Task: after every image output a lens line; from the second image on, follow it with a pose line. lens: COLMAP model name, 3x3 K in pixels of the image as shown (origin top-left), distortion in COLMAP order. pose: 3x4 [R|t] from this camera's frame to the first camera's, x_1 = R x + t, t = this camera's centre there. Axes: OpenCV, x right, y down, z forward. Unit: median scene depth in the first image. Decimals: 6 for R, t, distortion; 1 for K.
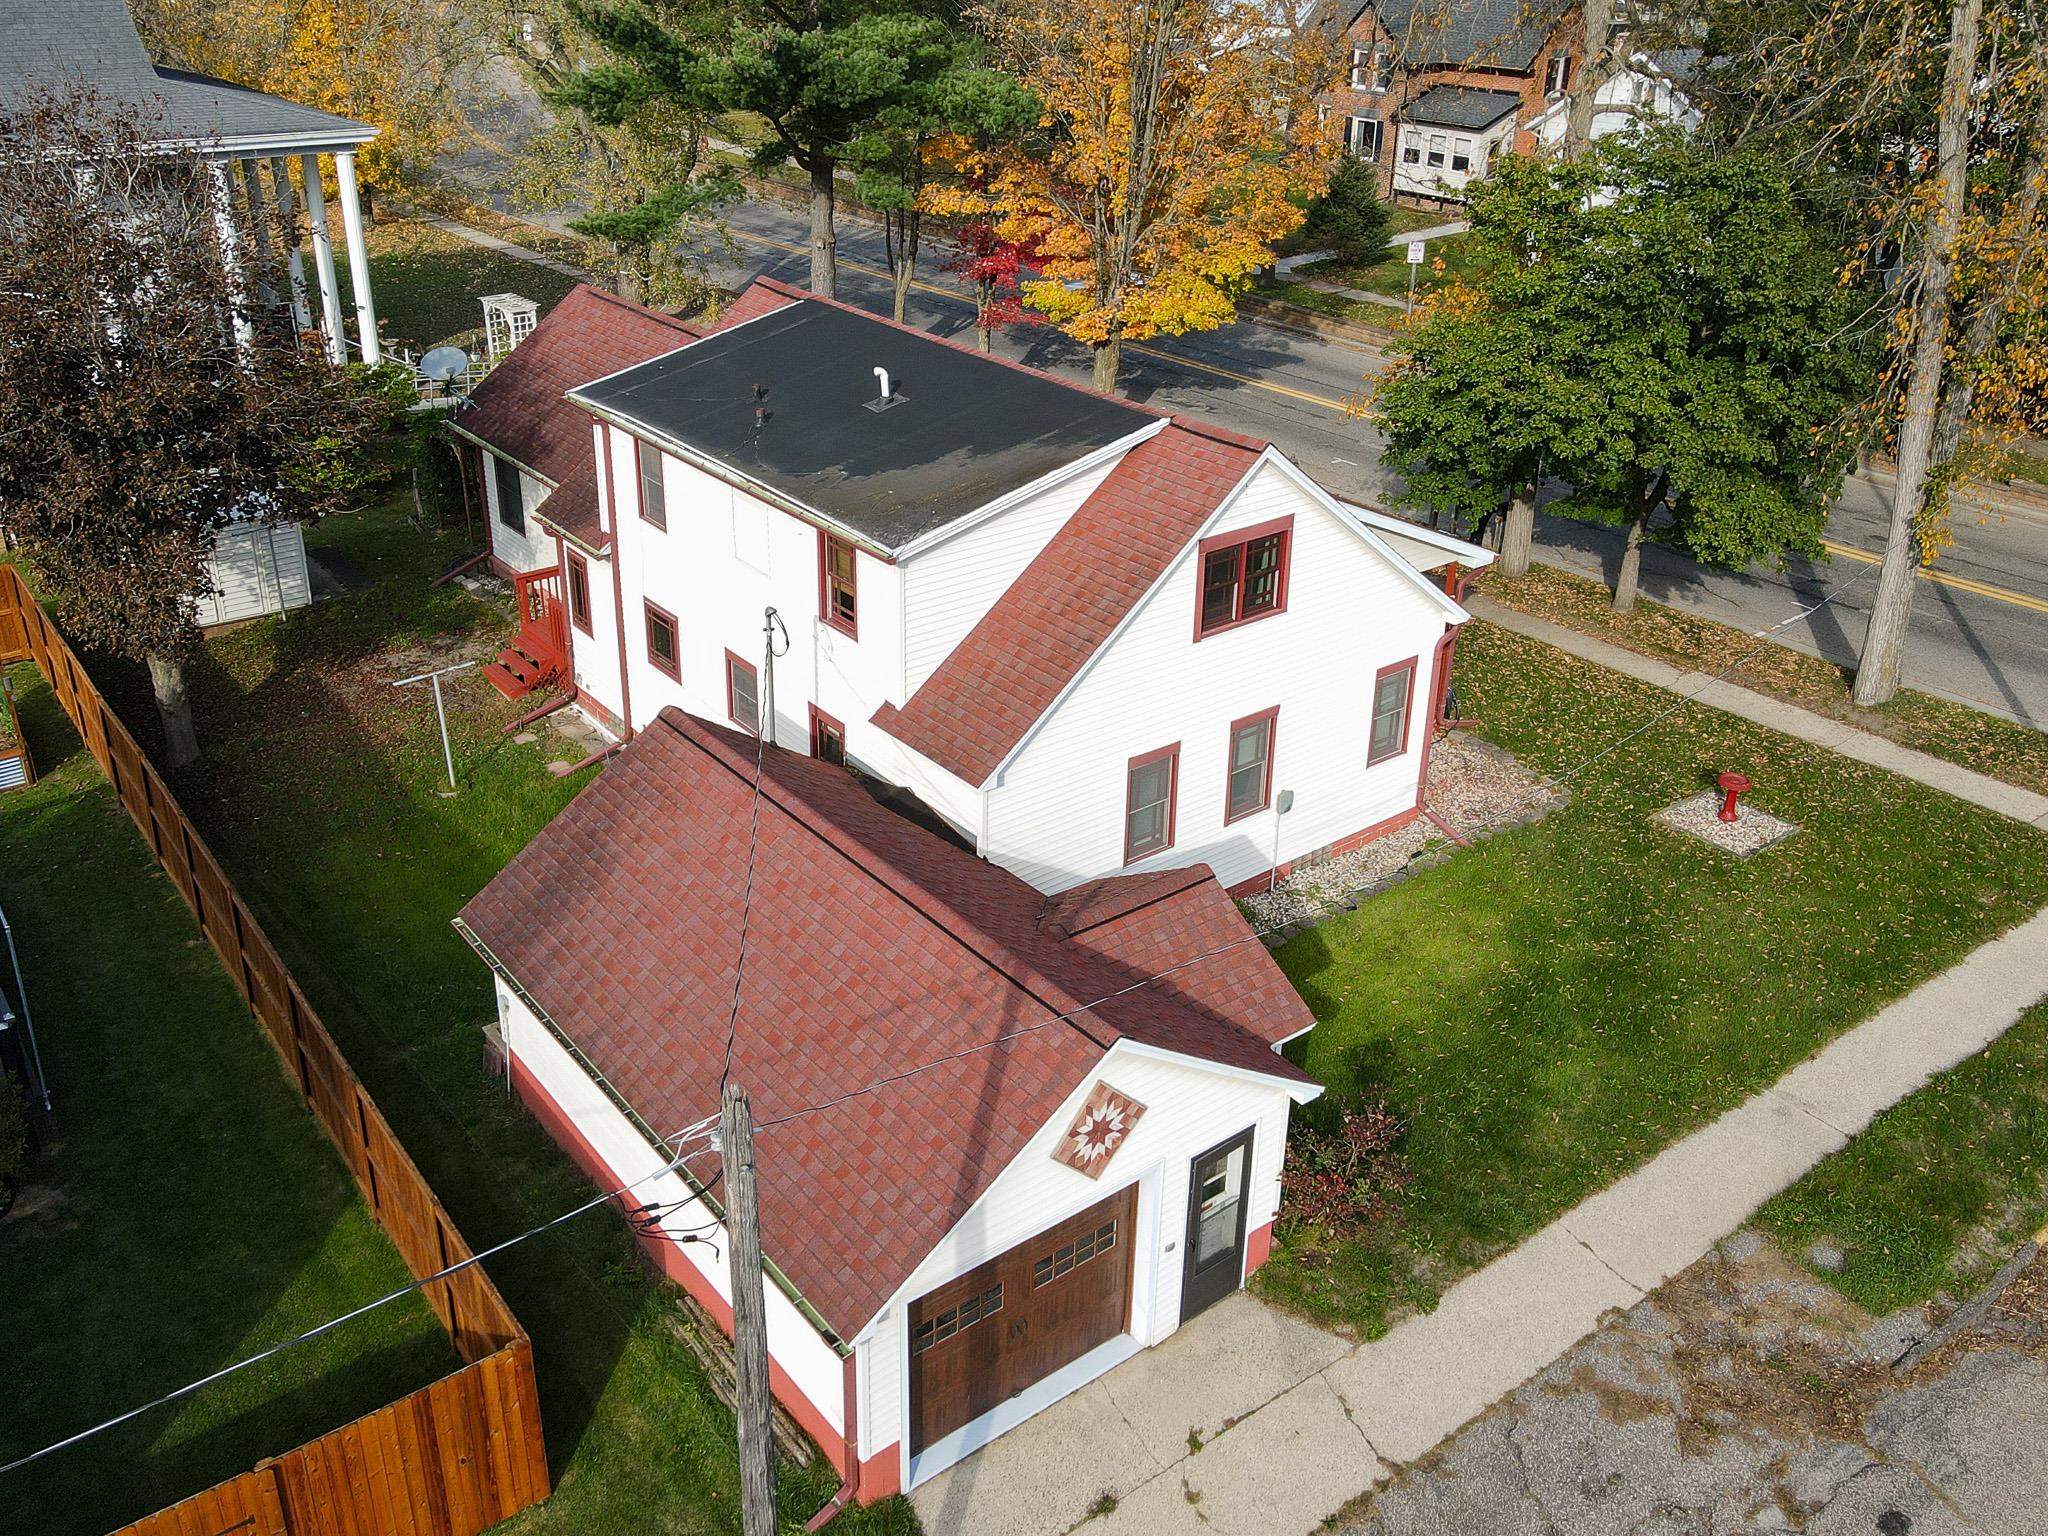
lens RADIAL K [[1731.0, 0, 993.4], [0, 1731.0, 667.3], [0, 0, 1]] dist [-0.002437, 0.007218]
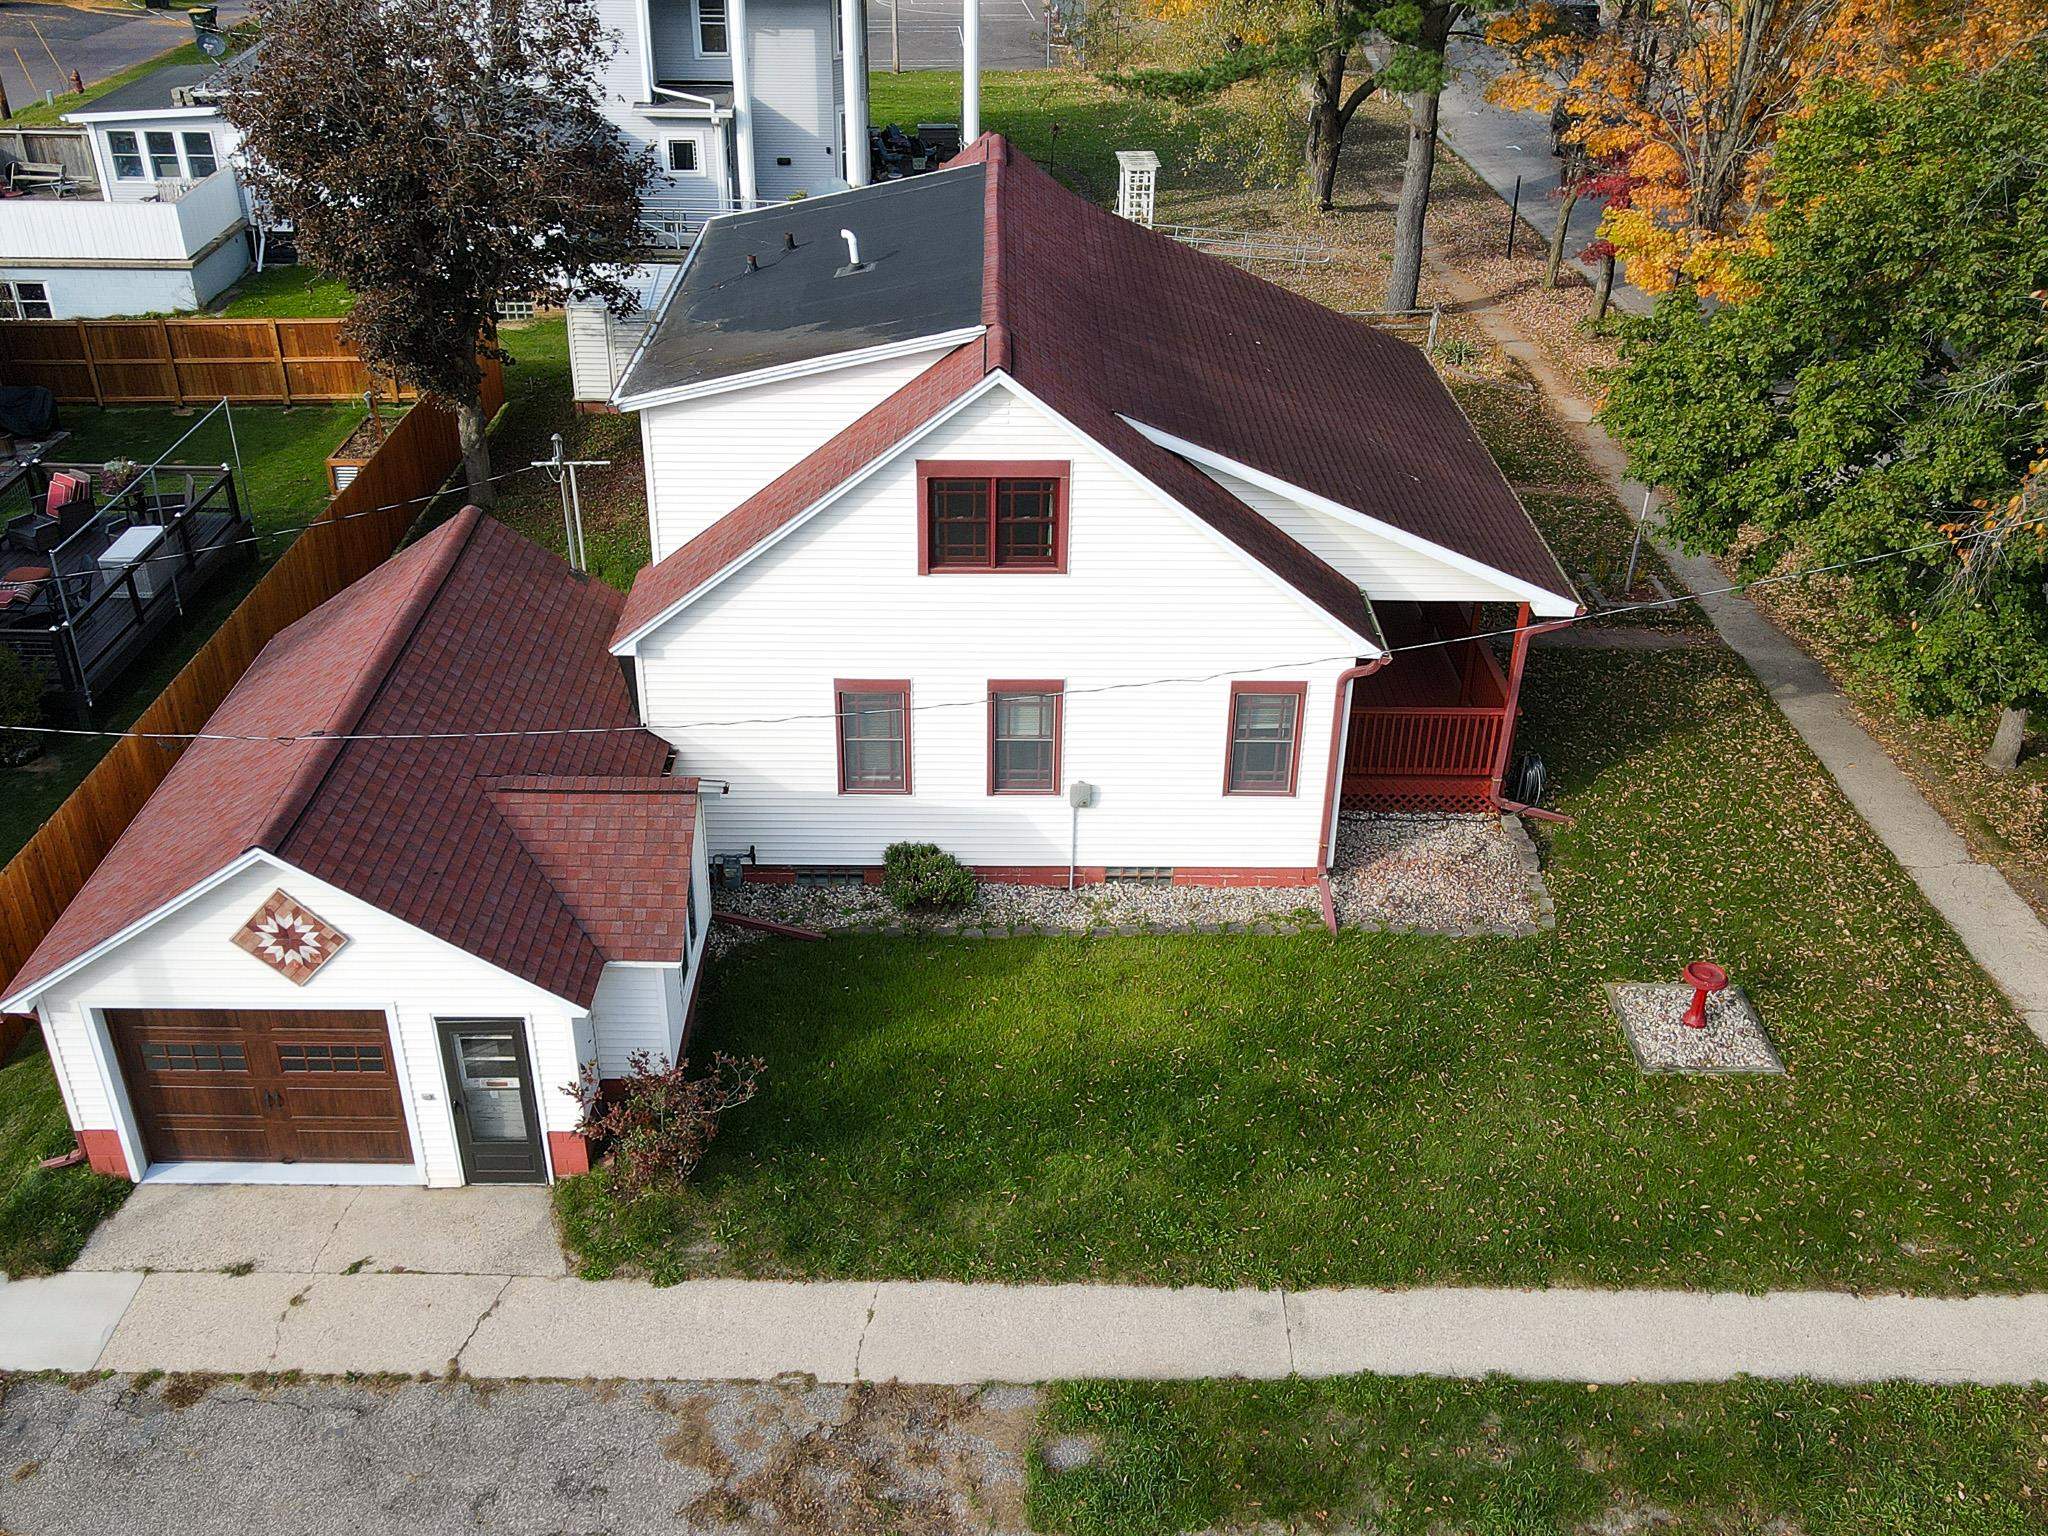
lens RADIAL K [[1875.0, 0, 1002.9], [0, 1875.0, 772.5], [0, 0, 1]] dist [-0.005718, 0.027004]
pose [[0.796639, 0.297323, -0.526274, 0.763959], [-0.247246, 0.954776, 0.165143, -0.096398], [0.551575, -0.001440, 0.834124, 0.227228]]
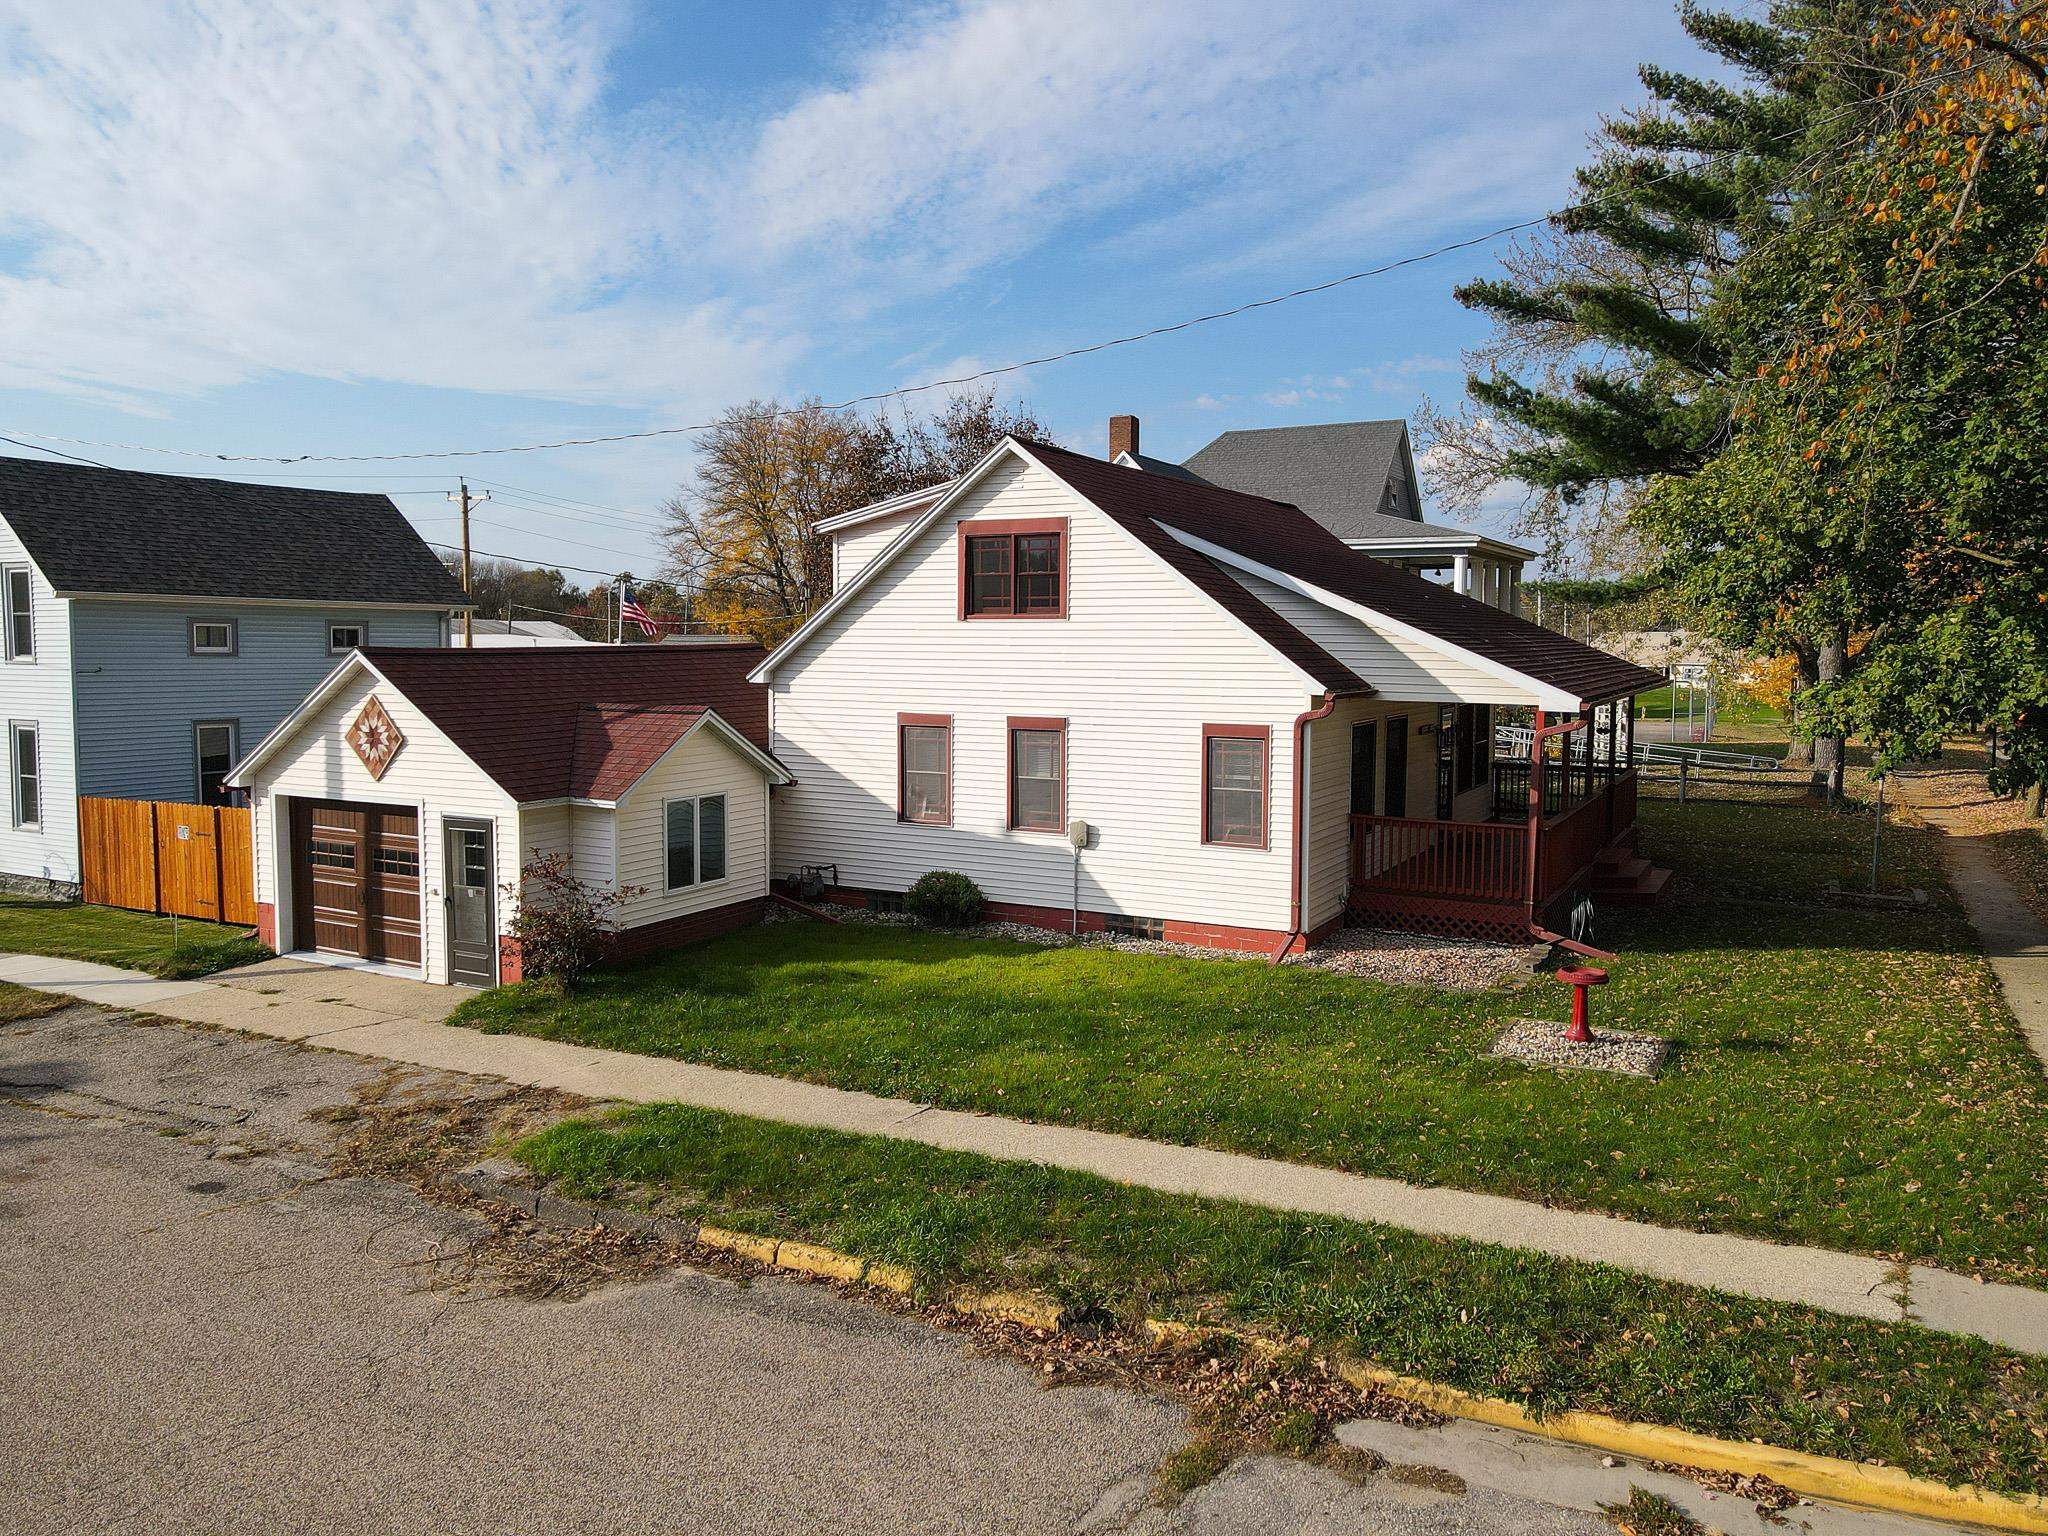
lens RADIAL K [[1469.8, 0, 1024.6], [0, 1469.8, 741.6], [0, 0, 1]] dist [0.004994, 0.002075]
pose [[0.411973, 0.055255, -0.909519, 1.092436], [-0.373131, 0.920863, -0.113068, 0.163059], [0.831295, 0.385951, 0.399988, 0.753748]]
